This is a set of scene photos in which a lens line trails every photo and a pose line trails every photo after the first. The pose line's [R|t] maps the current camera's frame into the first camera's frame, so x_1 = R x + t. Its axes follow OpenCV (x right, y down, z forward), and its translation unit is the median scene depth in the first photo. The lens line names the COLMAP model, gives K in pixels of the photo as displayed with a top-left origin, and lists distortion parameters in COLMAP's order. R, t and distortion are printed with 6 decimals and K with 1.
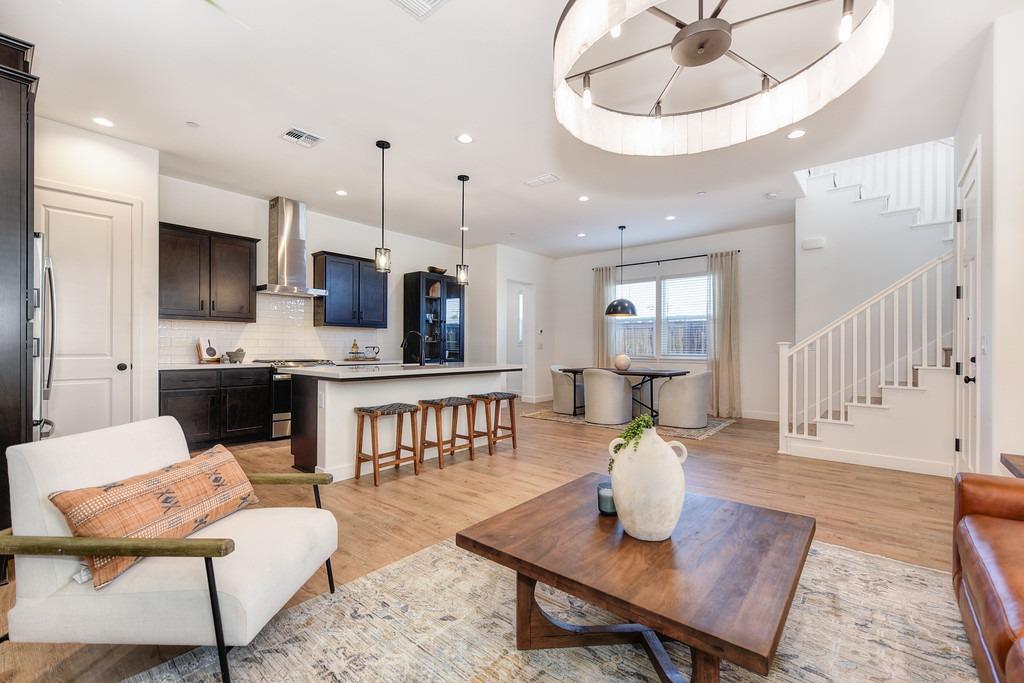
lens RADIAL K [[436.3, 0, 526.2], [0, 436.3, 348.0], [0, 0, 1]] dist [0.010058, 0.000083]
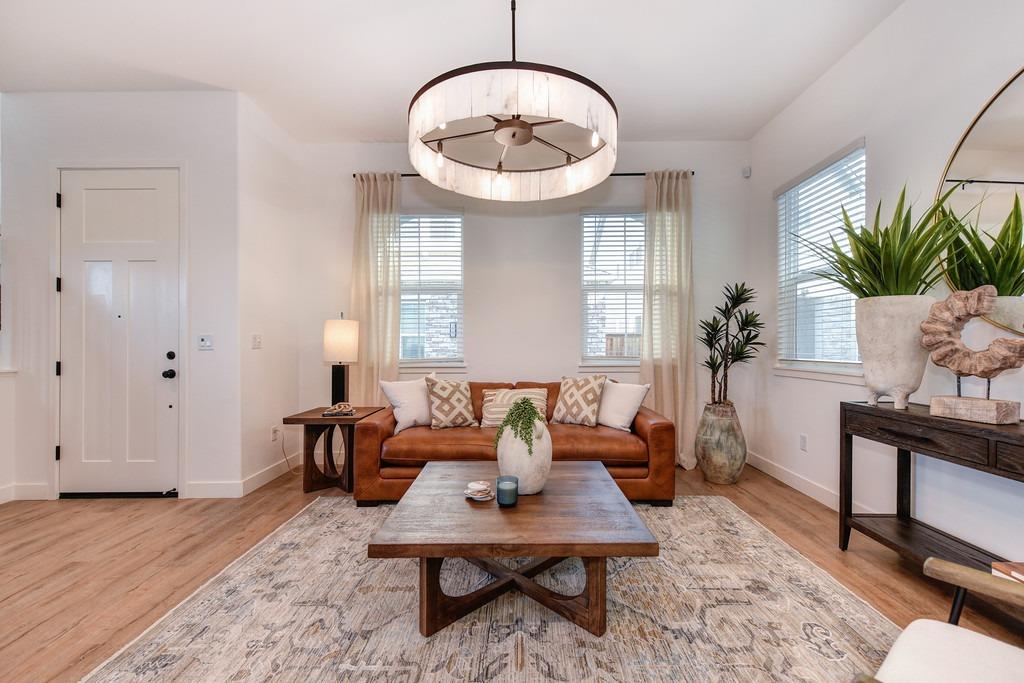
lens RADIAL K [[429.9, 0, 516.8], [0, 429.9, 341.7], [0, 0, 1]] dist [0.010425, 0.000218]
pose [[-0.628589, 0.001973, 0.777735, -0.216259], [0.001820, 0.999998, -0.001066, -0.003510], [-0.777736, 0.000746, -0.628591, 0.564963]]
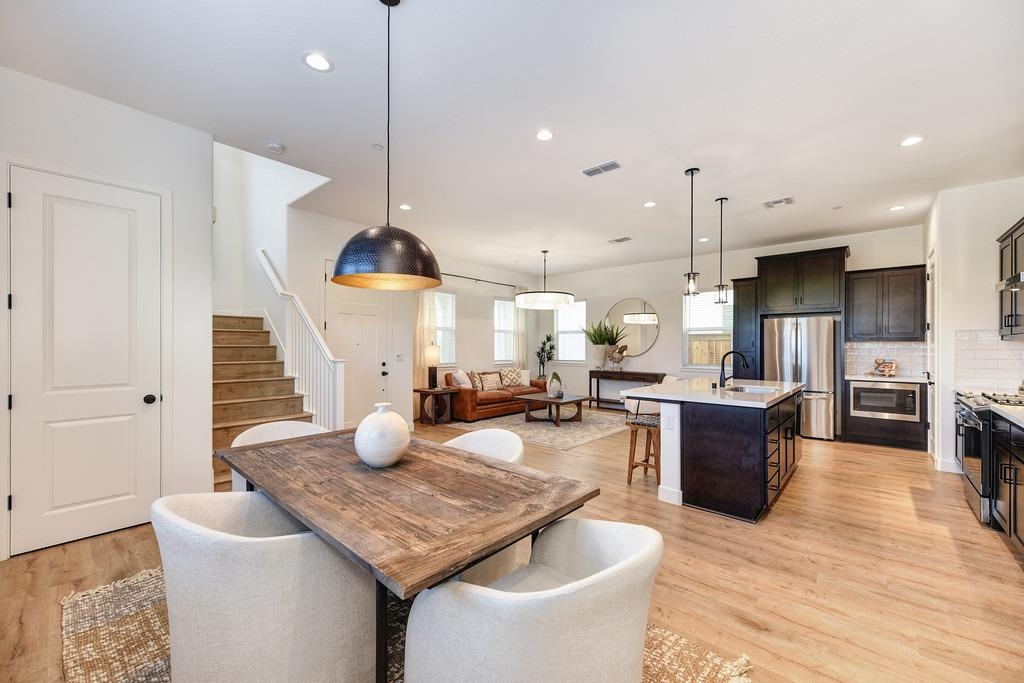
lens RADIAL K [[404.1, 0, 517.0], [0, 404.1, 343.4], [0, 0, 1]] dist [0.001858, 0.000099]
pose [[-0.999257, -0.007873, 0.037722, 0.160541], [-0.008077, 0.999954, -0.005266, -0.040254], [-0.037679, -0.005567, -0.999274, 1.686322]]
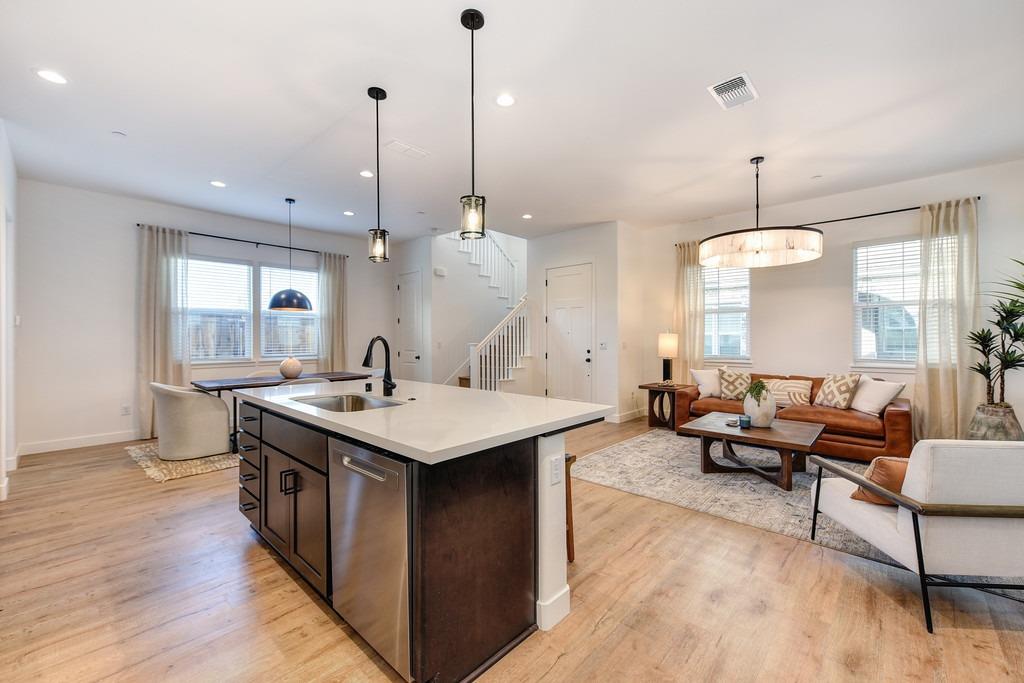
lens RADIAL K [[414.6, 0, 517.2], [0, 414.6, 338.6], [0, 0, 1]] dist [0.000800, 0.000073]
pose [[0.054071, -0.006814, 0.998514, -0.685638], [0.002689, 0.999974, 0.006679, -0.033323], [-0.998533, 0.002324, 0.054088, 0.709304]]
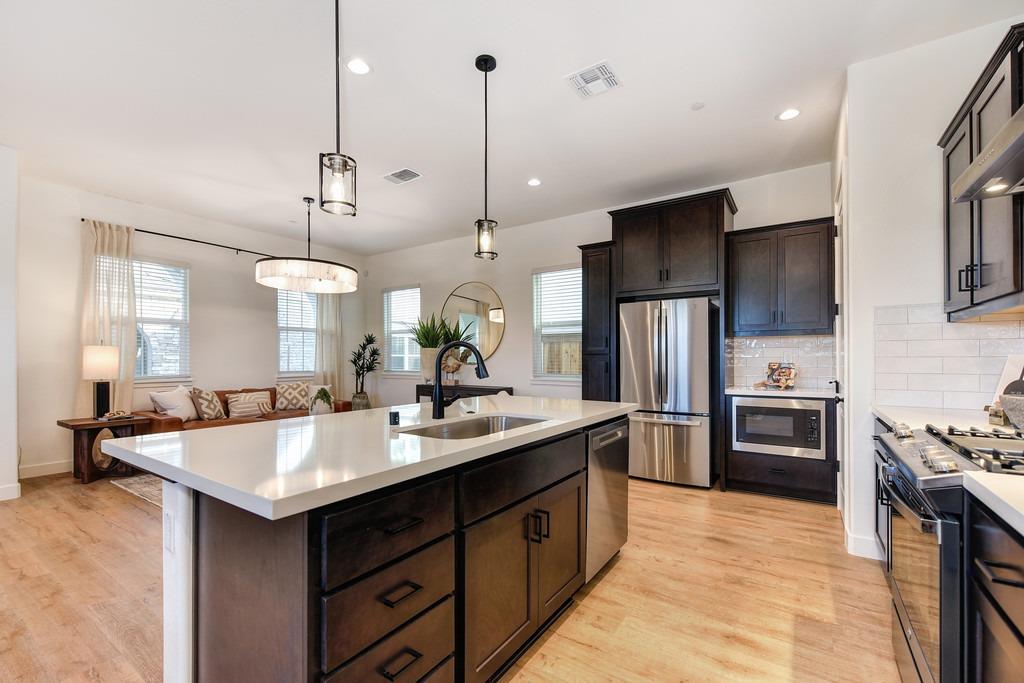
lens RADIAL K [[432.9, 0, 516.0], [0, 432.9, 354.1], [0, 0, 1]] dist [0.001285, -0.000036]
pose [[-0.995395, -0.004458, -0.095756, -0.242214], [-0.003609, 0.999953, -0.009036, -0.018245], [0.095792, -0.008649, -0.995364, 1.285140]]
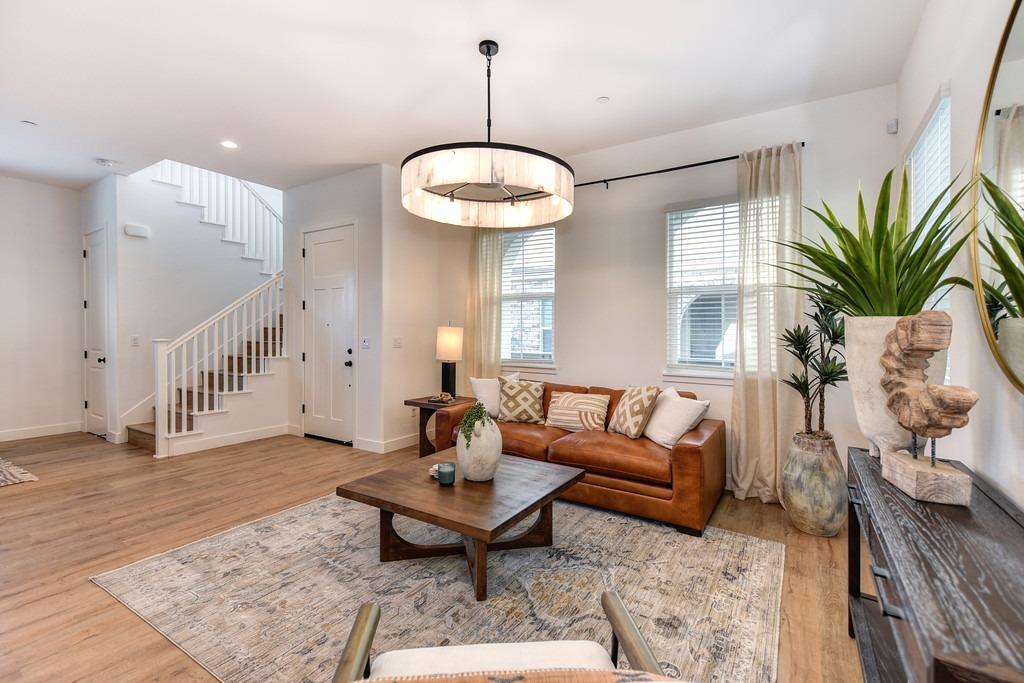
lens RADIAL K [[454.0, 0, 508.5], [0, 454.0, 329.8], [0, 0, 1]] dist [0.022395, -0.000379]
pose [[-0.114750, -0.001511, 0.993393, -0.424447], [-0.010203, 0.999948, 0.000343, -0.034383], [-0.993342, -0.010096, -0.114759, 0.340516]]
